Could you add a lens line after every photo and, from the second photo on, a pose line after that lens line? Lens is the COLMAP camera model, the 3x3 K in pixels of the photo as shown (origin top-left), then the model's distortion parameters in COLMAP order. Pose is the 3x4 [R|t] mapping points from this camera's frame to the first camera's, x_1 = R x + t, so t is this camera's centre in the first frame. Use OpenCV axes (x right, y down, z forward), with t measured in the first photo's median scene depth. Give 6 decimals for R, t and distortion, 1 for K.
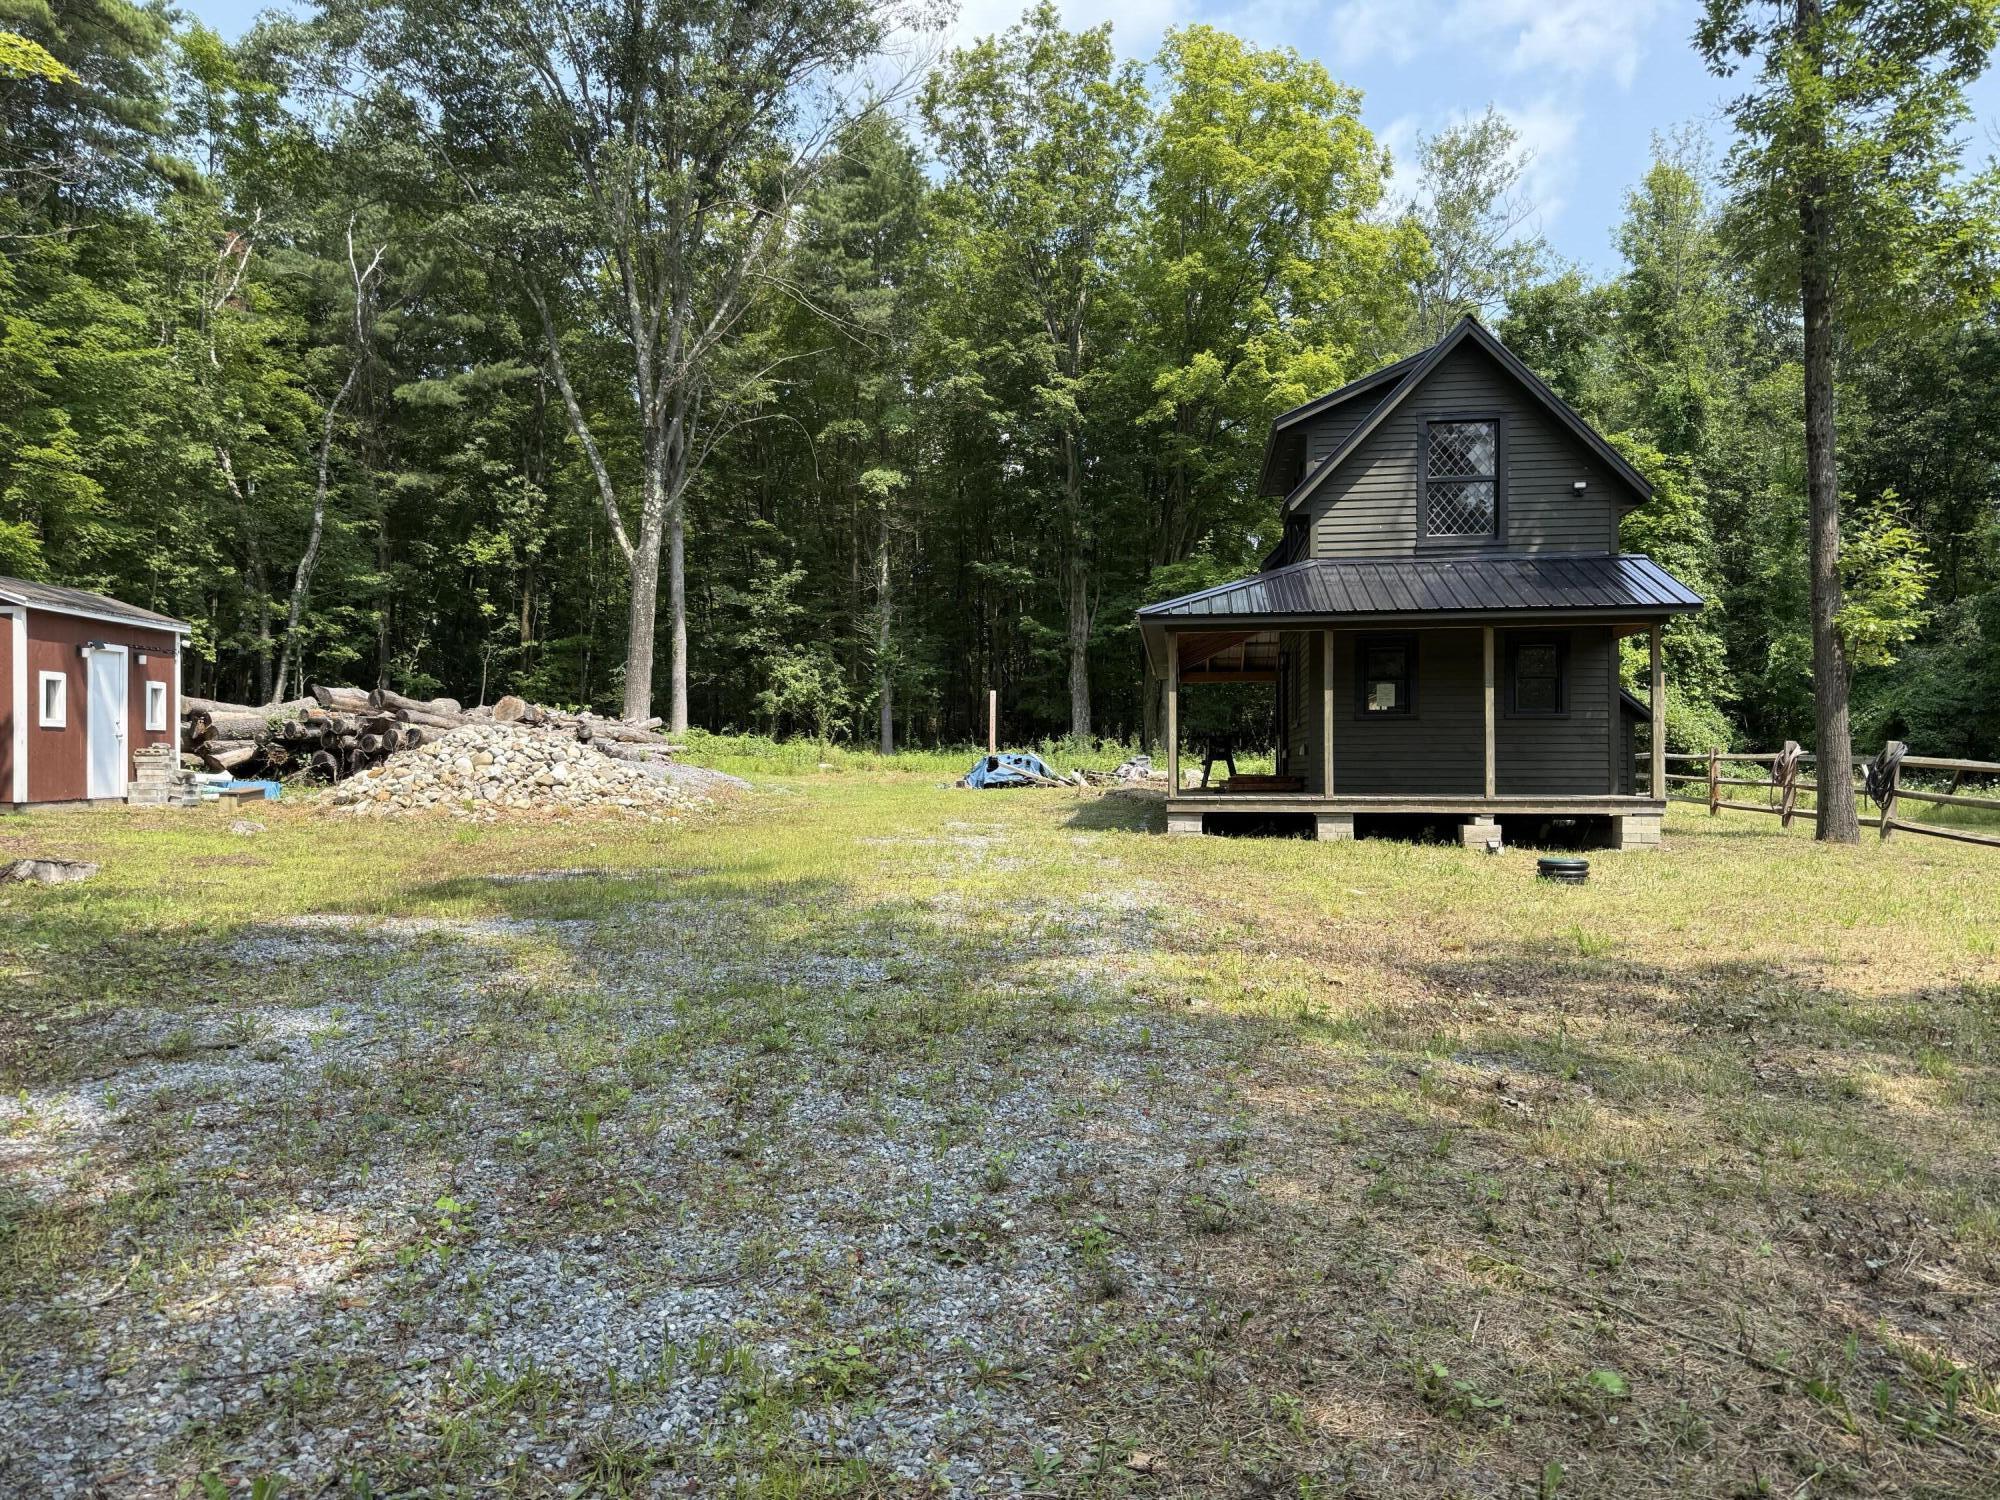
lens RADIAL K [[1407.7, 0, 995.3], [0, 1407.7, 741.2], [0, 0, 1]] dist [0.075259, -0.098727]
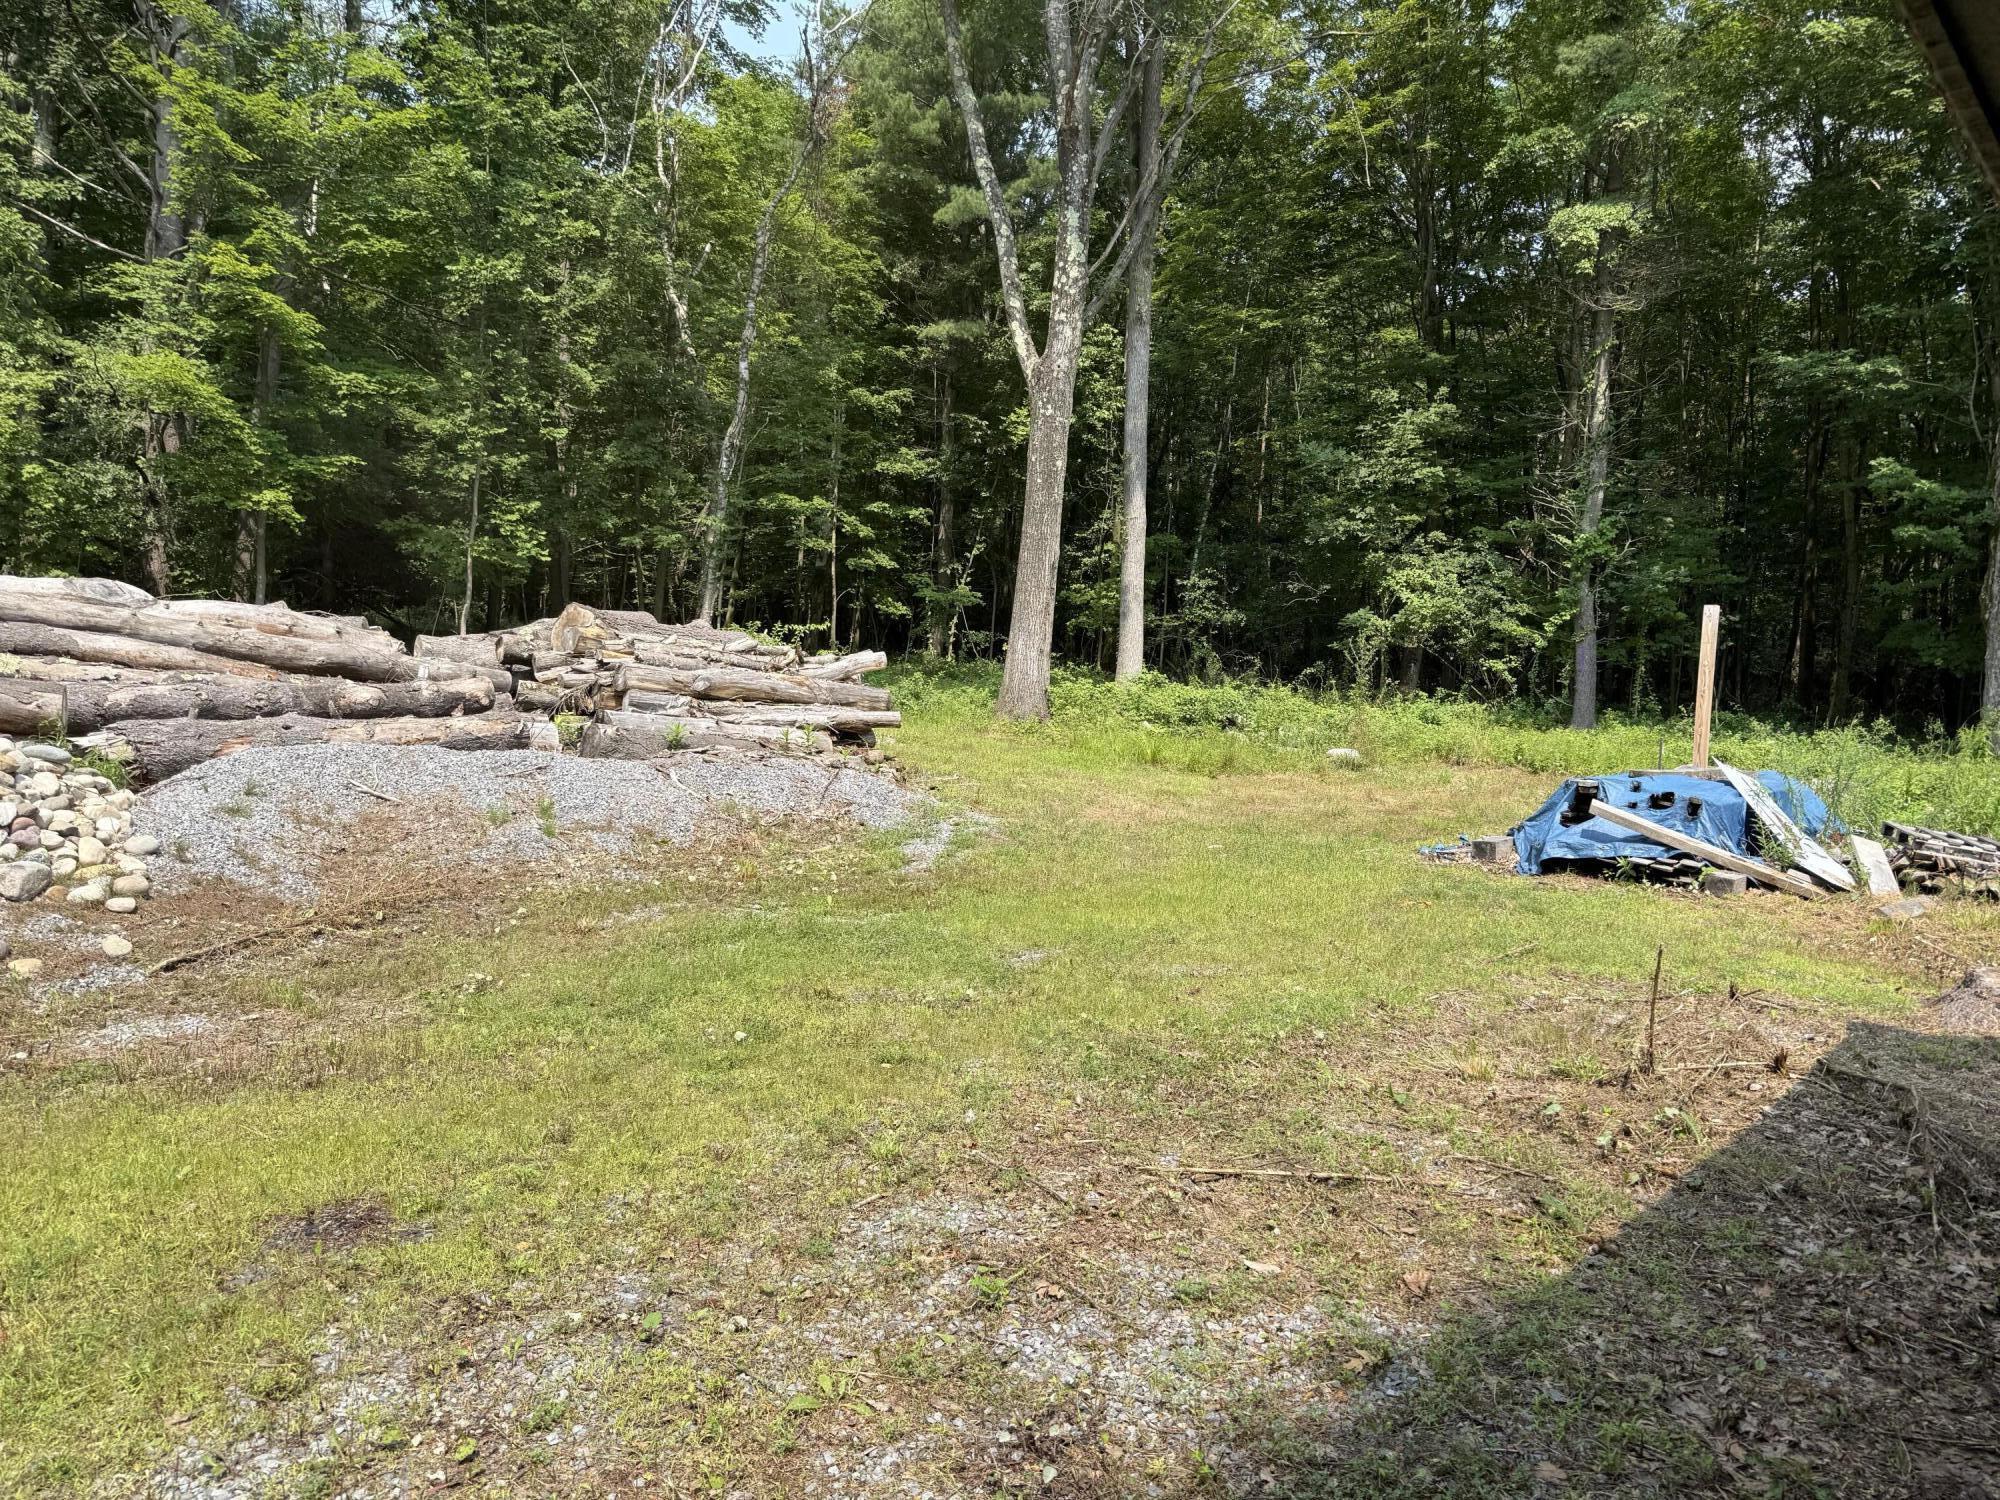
lens RADIAL K [[1401.3, 0, 995.8], [0, 1401.3, 749.3], [0, 0, 1]] dist [0.108422, -0.156598]
pose [[0.824522, 0.062480, -0.562370, 0.062604], [-0.031052, 0.997384, 0.065282, -0.013190], [0.564977, -0.036364, 0.824305, 0.498838]]
